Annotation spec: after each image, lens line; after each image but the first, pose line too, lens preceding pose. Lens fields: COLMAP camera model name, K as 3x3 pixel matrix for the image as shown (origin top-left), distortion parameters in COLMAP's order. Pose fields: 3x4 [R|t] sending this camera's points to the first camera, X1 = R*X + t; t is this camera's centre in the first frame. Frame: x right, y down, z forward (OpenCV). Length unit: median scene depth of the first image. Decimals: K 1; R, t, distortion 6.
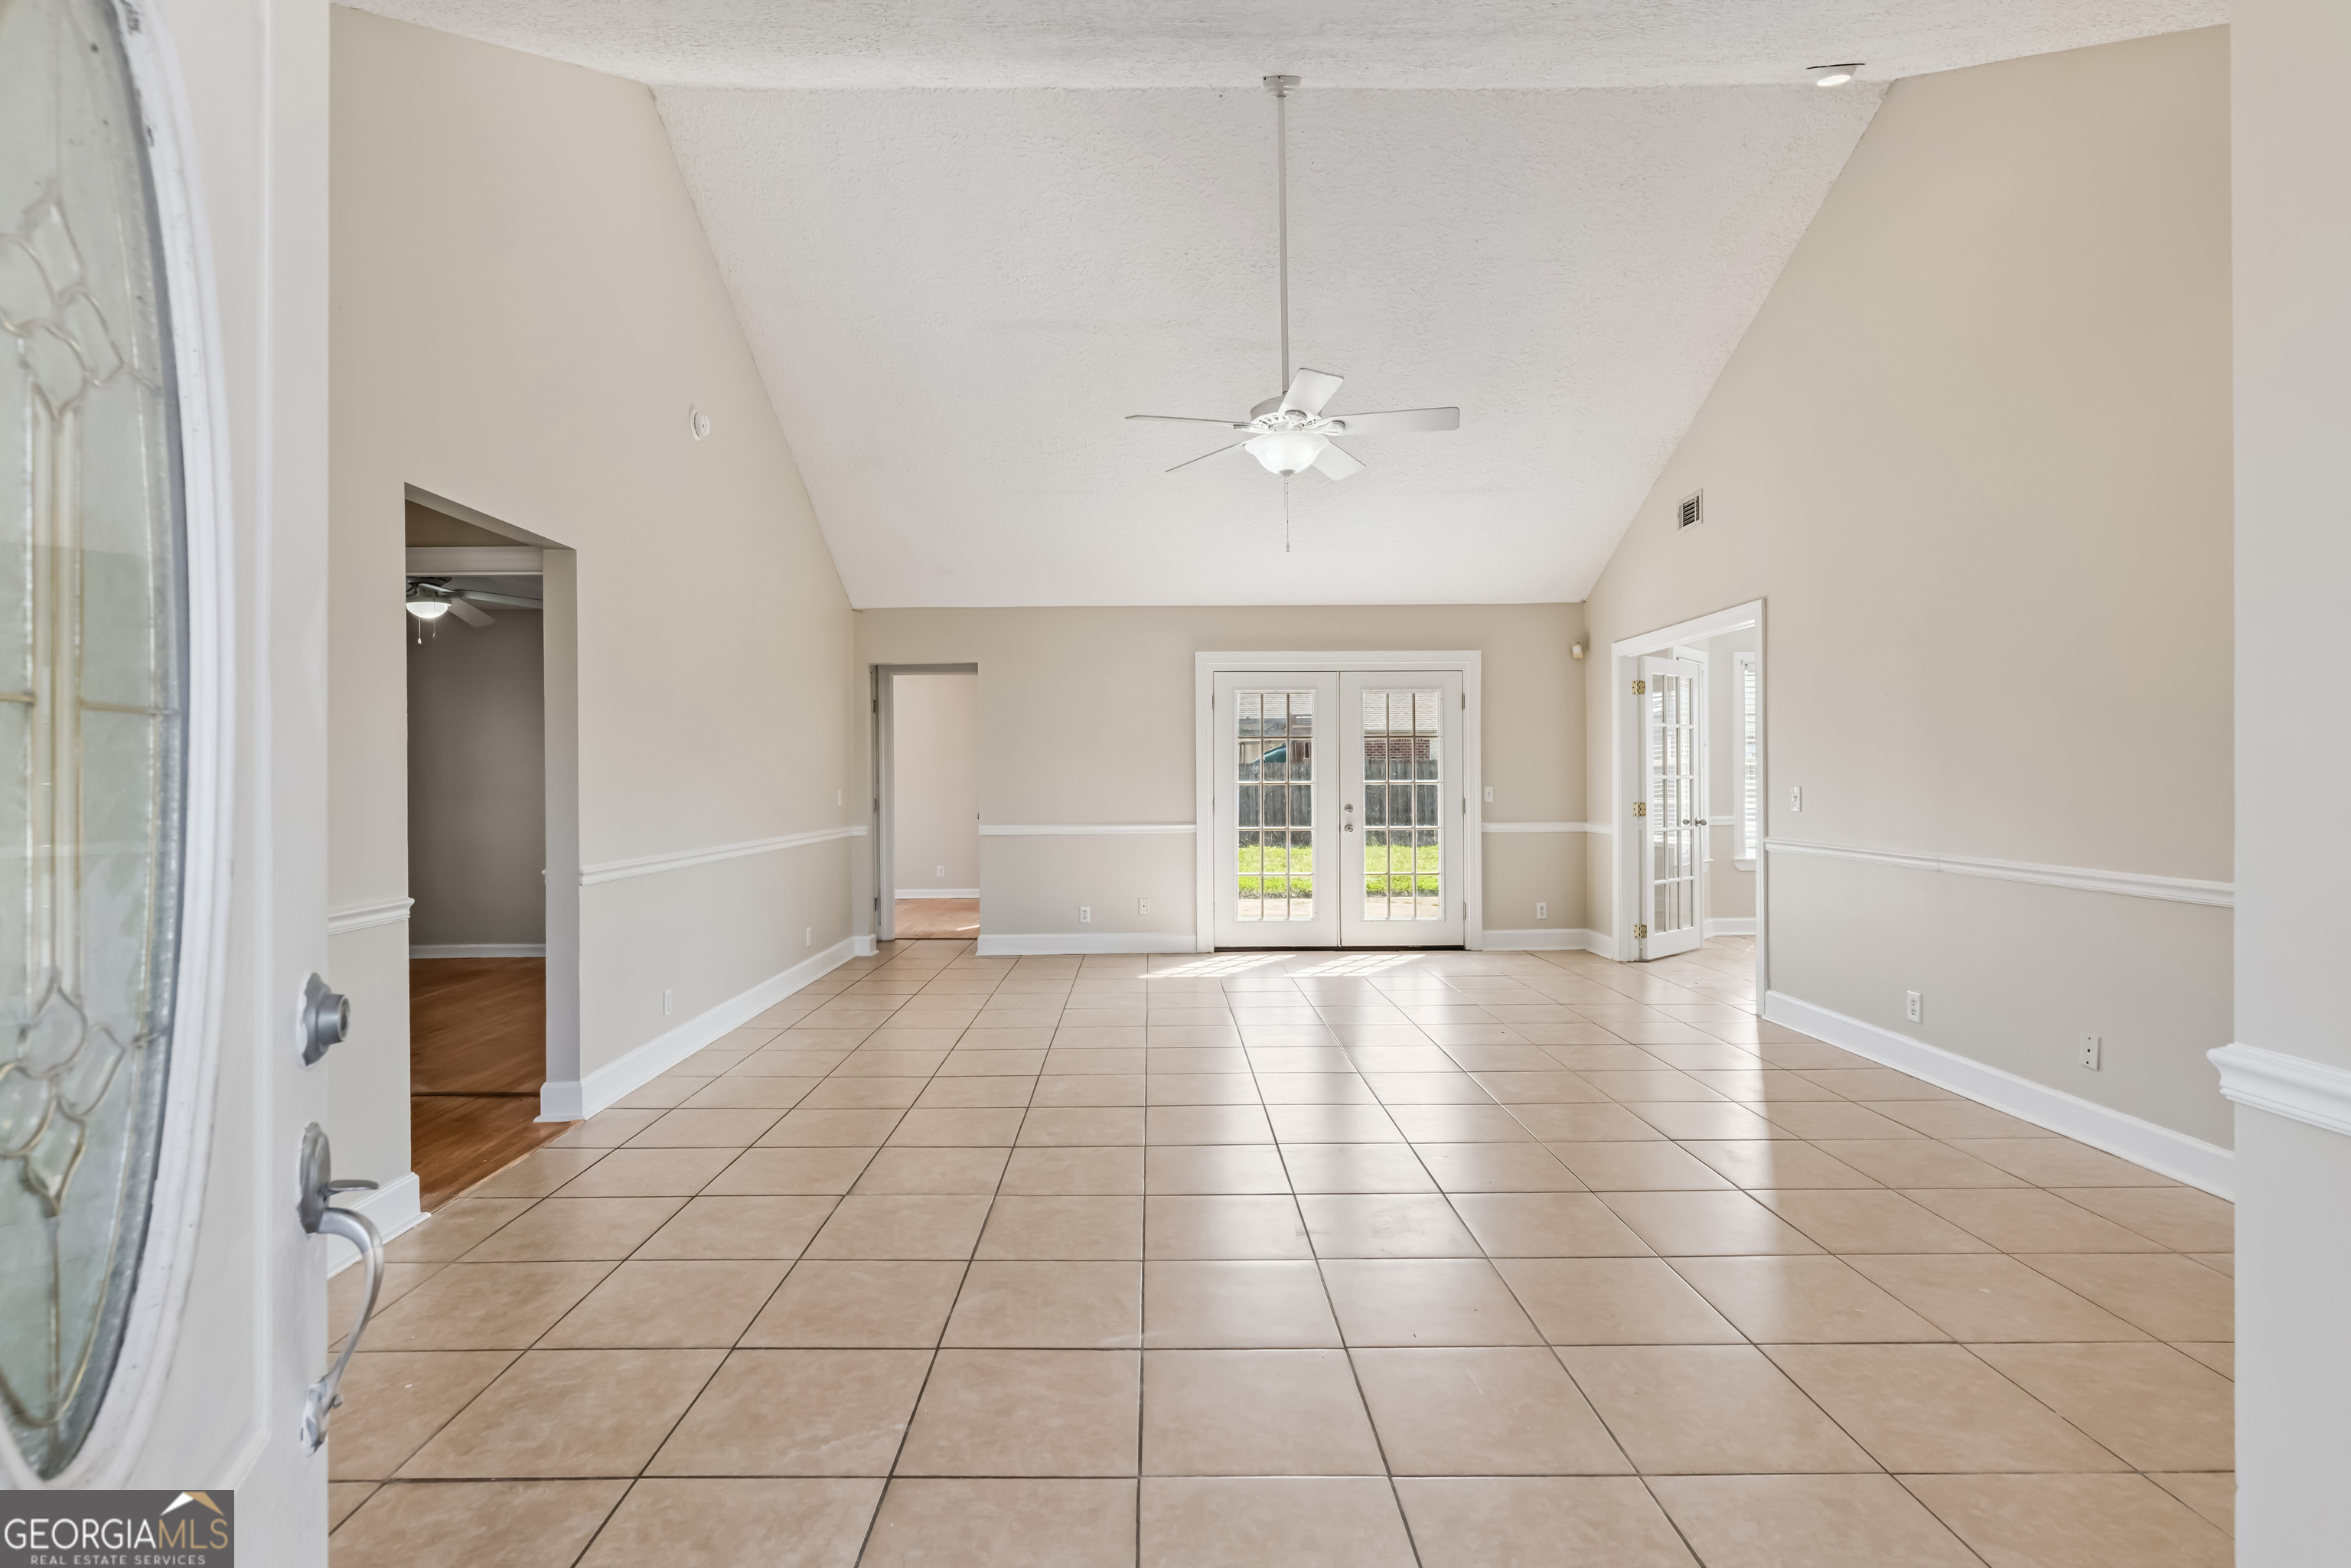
lens RADIAL K [[1122.8, 0, 1156.7], [0, 1122.8, 775.0], [0, 0, 1]] dist [-0.000177, -0.000555]
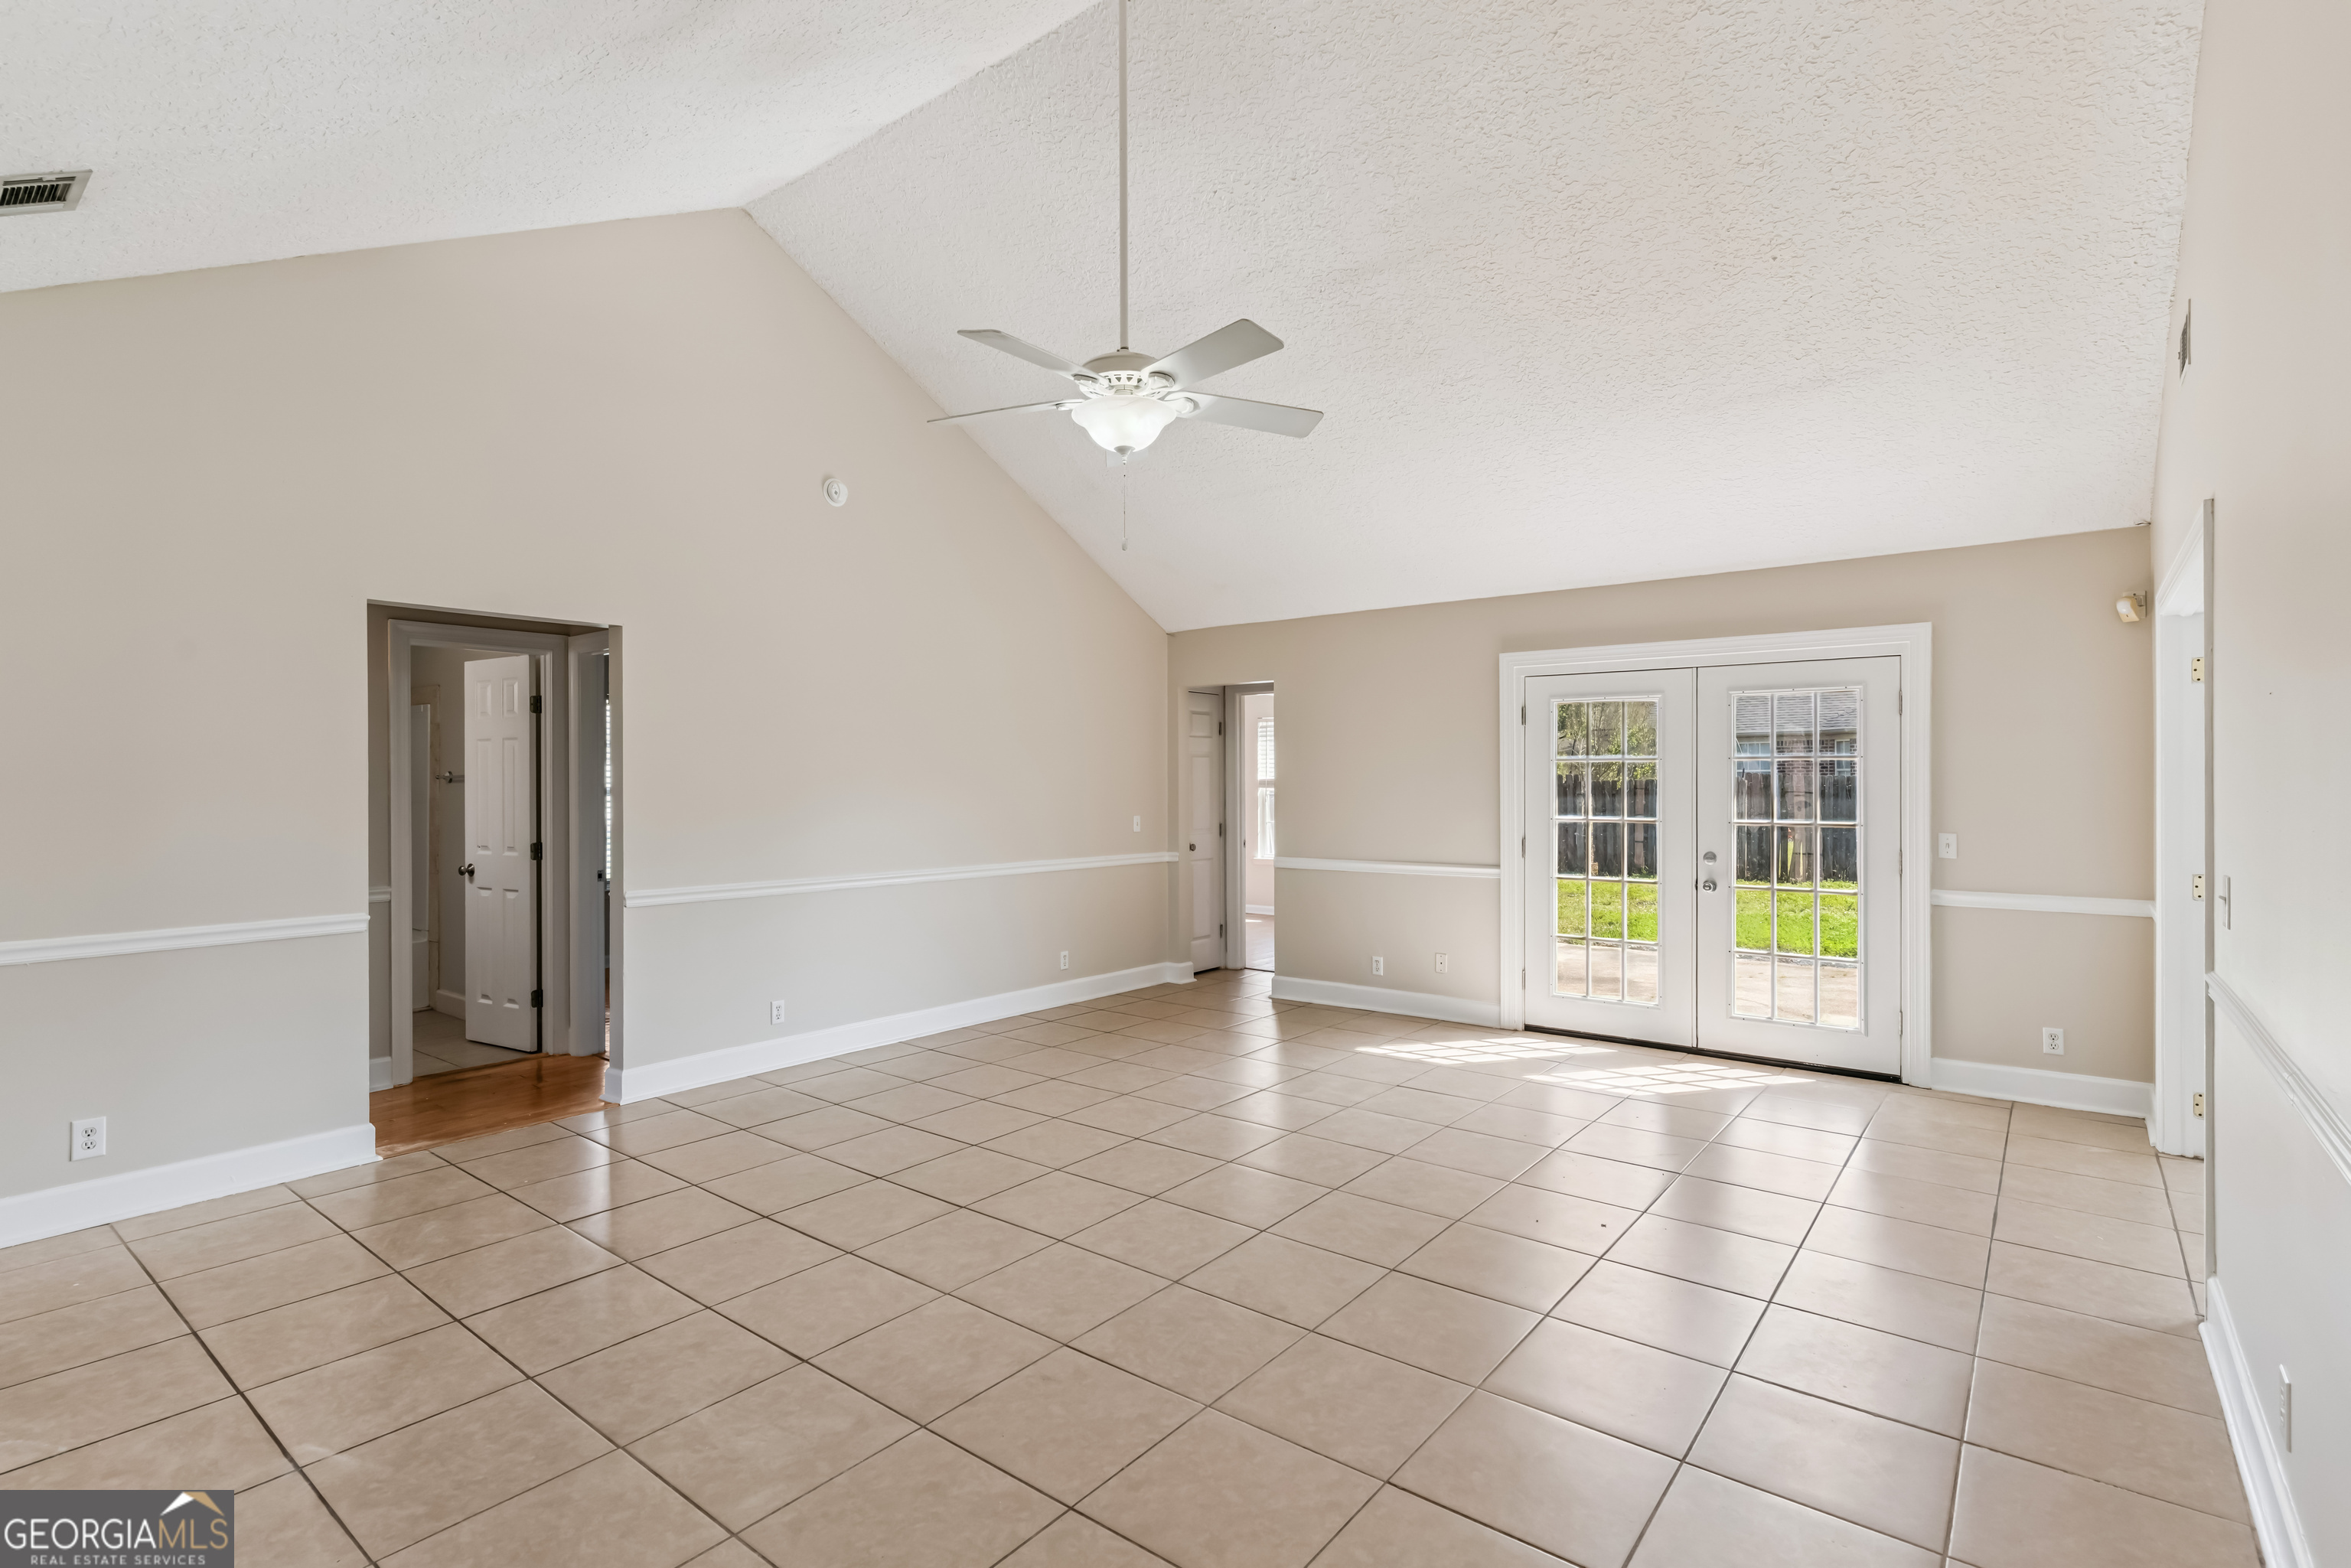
lens RADIAL K [[1122.8, 0, 1156.7], [0, 1122.8, 775.0], [0, 0, 1]] dist [-0.000177, -0.000555]
pose [[0.778851, 0.001988, -0.627206, 0.347395], [-0.002674, 0.999996, -0.000150, -0.022276], [0.627204, 0.001794, 0.778853, 0.218921]]
